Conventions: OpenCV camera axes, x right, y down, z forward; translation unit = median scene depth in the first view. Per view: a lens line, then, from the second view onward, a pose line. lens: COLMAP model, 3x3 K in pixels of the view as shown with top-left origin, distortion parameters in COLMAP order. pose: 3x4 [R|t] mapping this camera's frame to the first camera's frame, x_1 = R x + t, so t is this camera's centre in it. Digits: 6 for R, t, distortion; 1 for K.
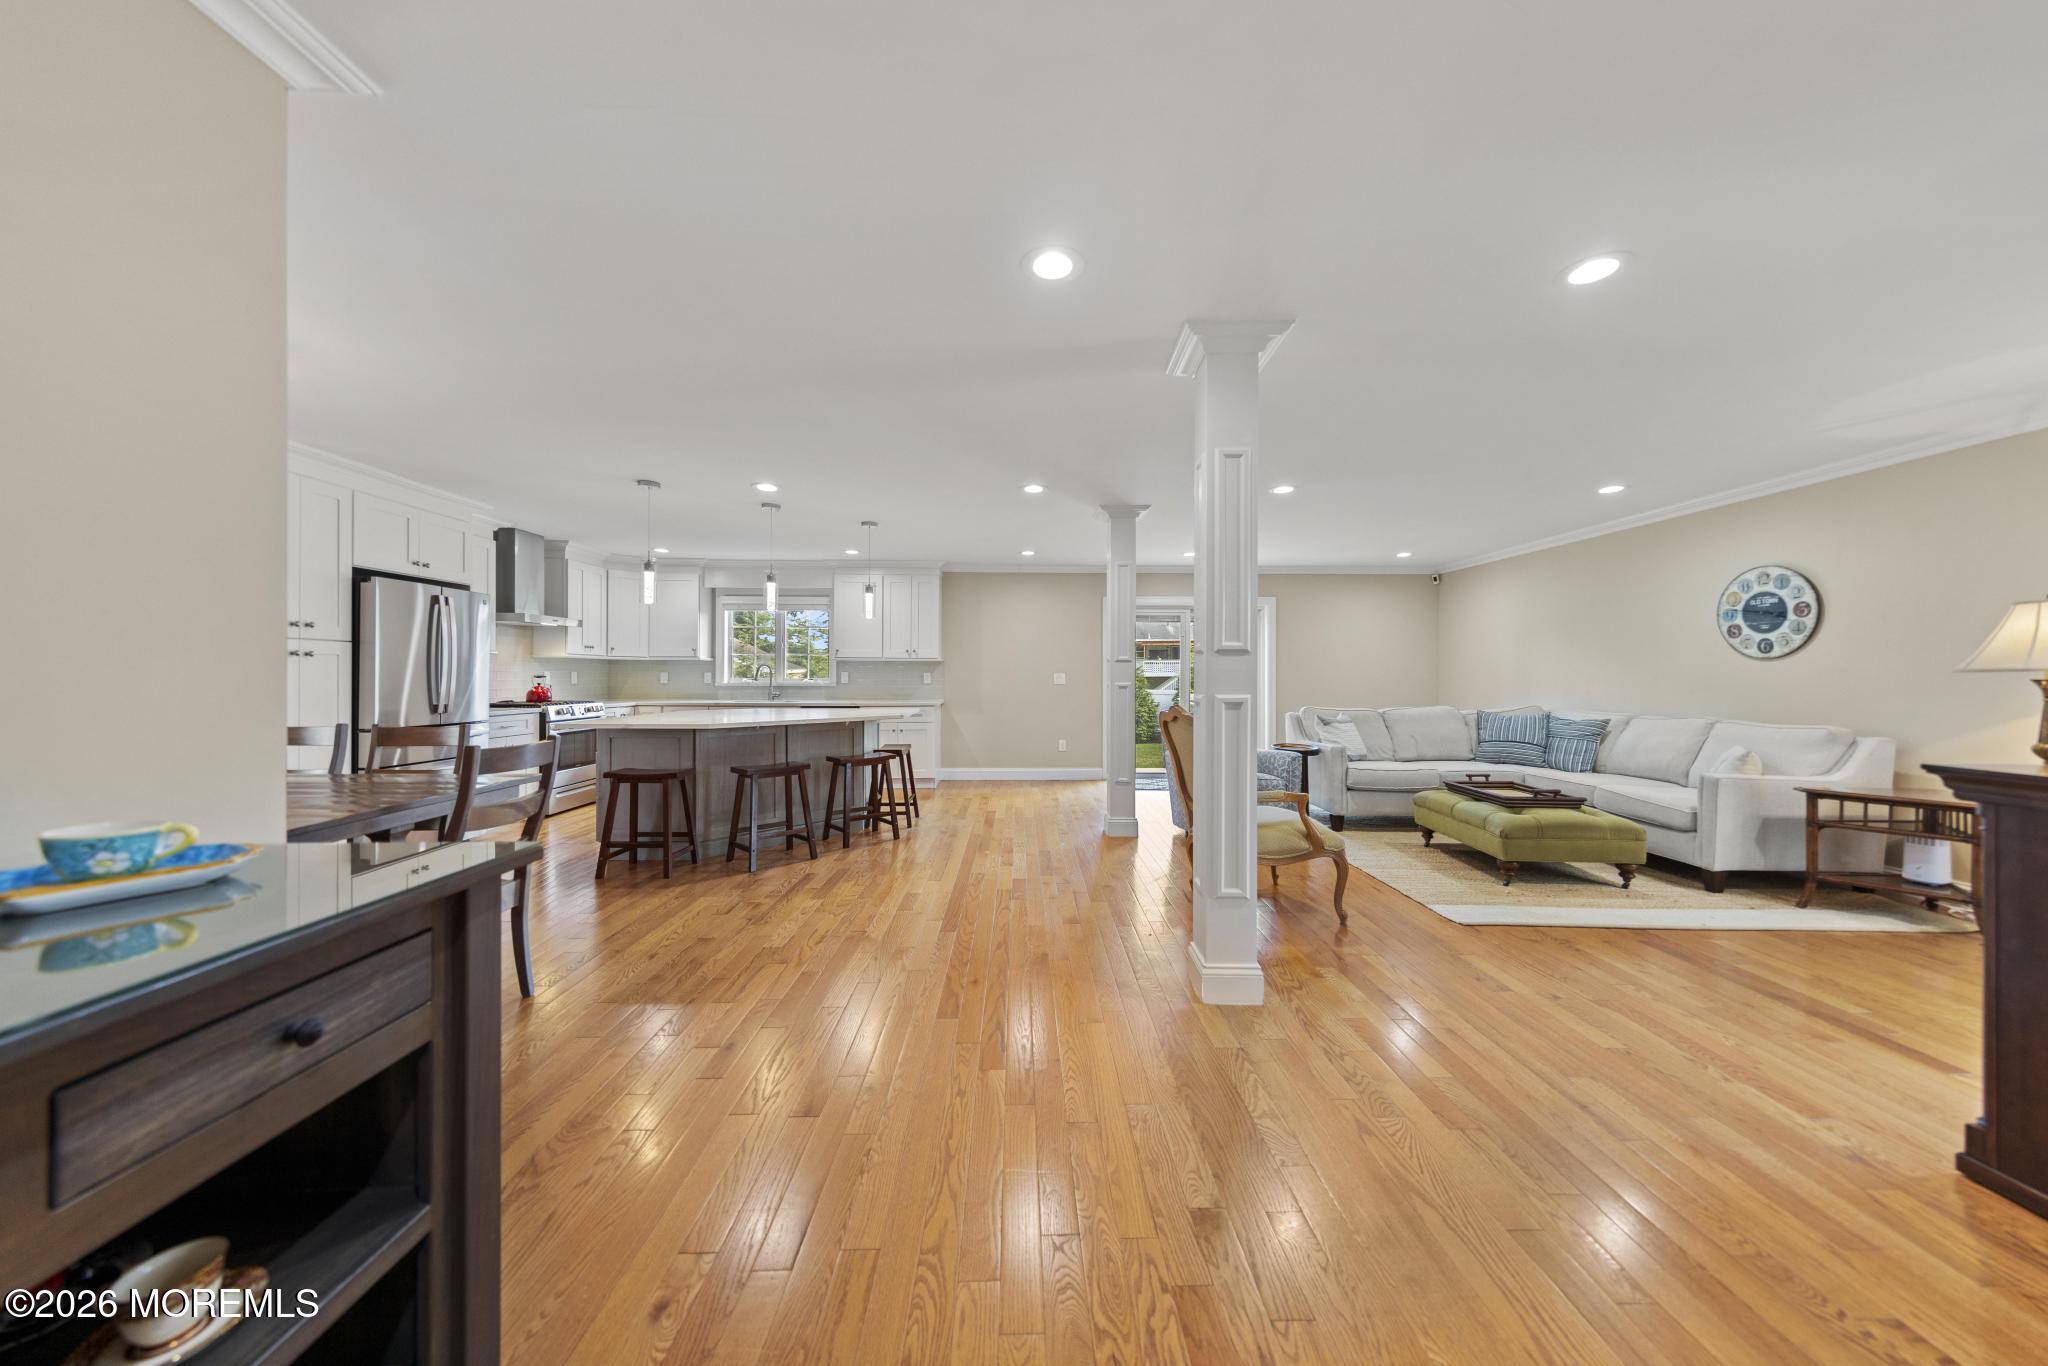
lens RADIAL K [[692.3, 0, 1033.8], [0, 692.3, 674.6], [0, 0, 1]] dist [0.007990, -0.000184]
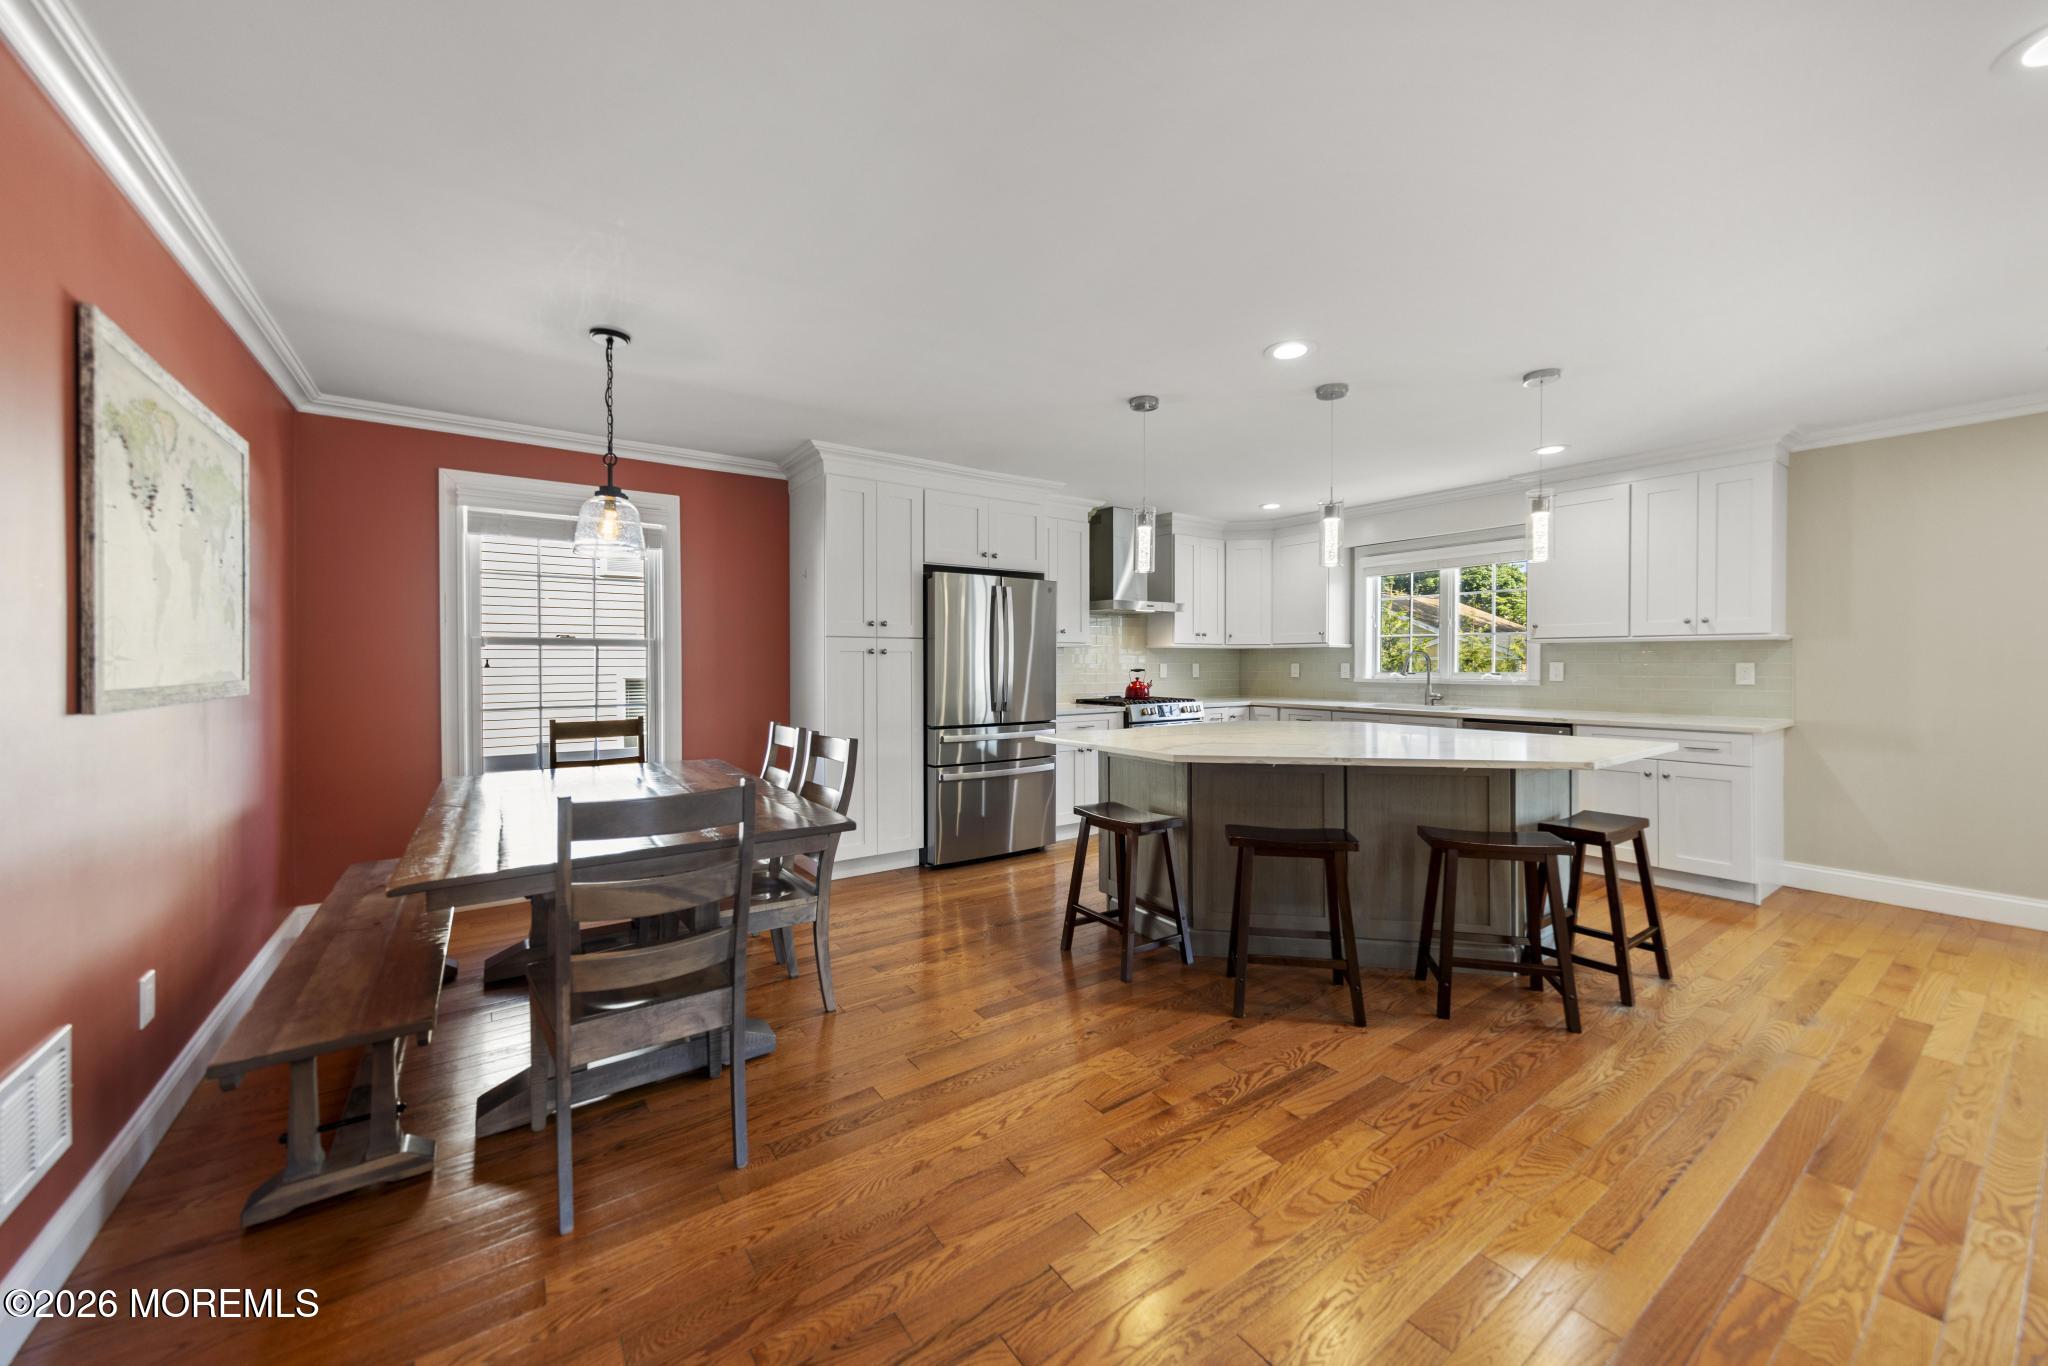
lens RADIAL K [[761.3, 0, 1032.4], [0, 761.3, 668.2], [0, 0, 1]] dist [0.002677, -0.000241]
pose [[0.562131, 0.003294, -0.827042, 0.018830], [0.005789, 0.999952, 0.007917, -0.010791], [0.827028, -0.009238, 0.562085, 0.453679]]
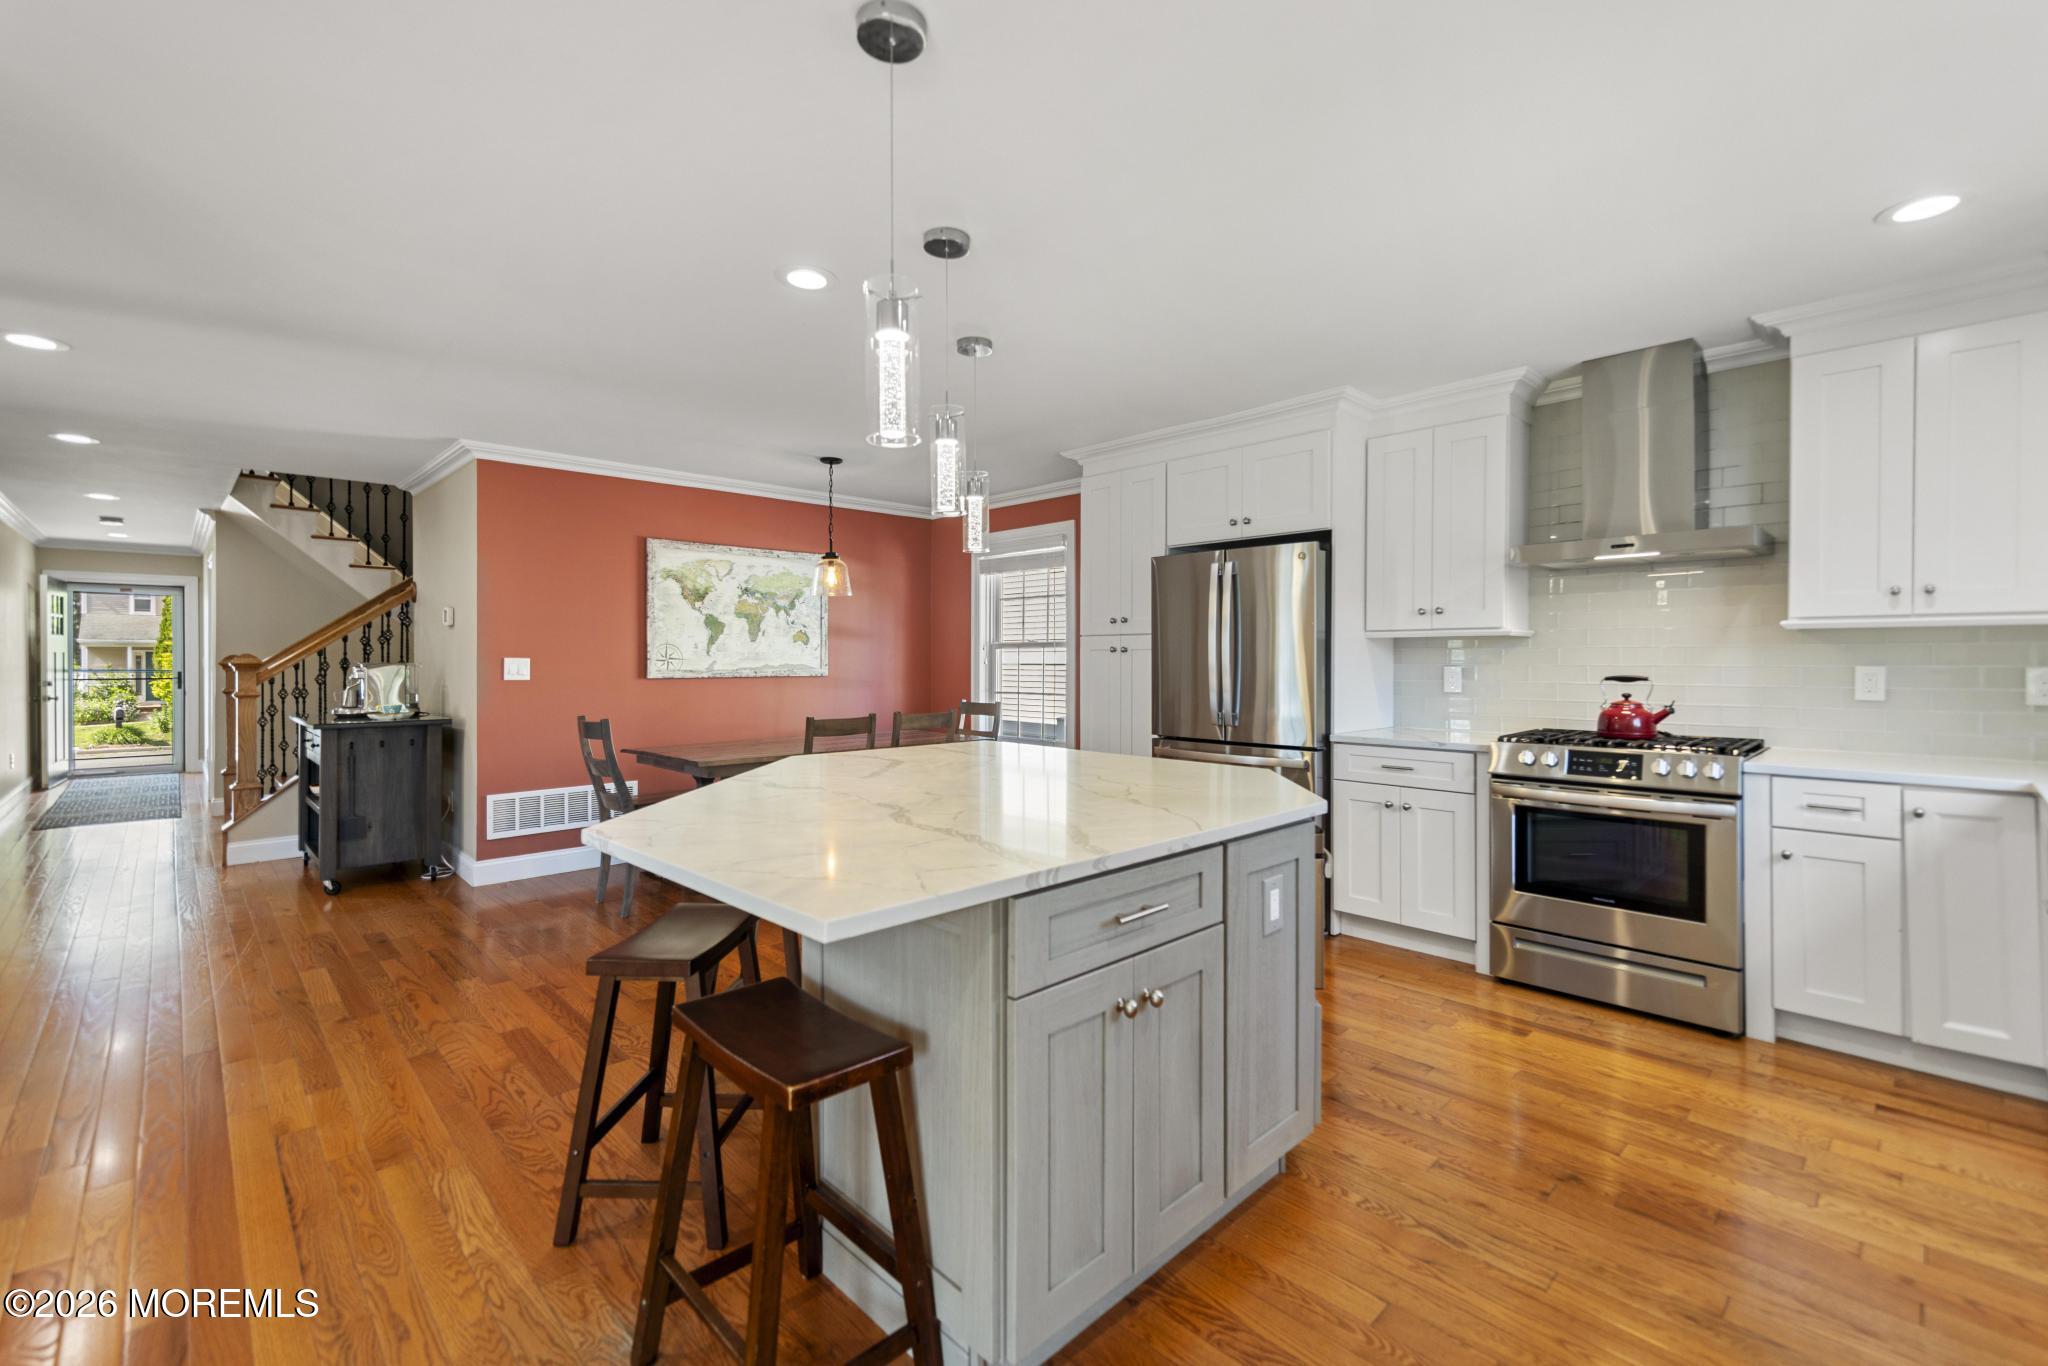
lens RADIAL K [[875.5, 0, 1040.0], [0, 875.5, 665.0], [0, 0, 1]] dist [0.003753, 0.000093]
pose [[-0.726956, 0.001663, -0.686682, -0.090125], [0.000380, 0.999998, 0.002019, -0.009086], [0.686684, 0.001207, -0.726956, 1.504268]]
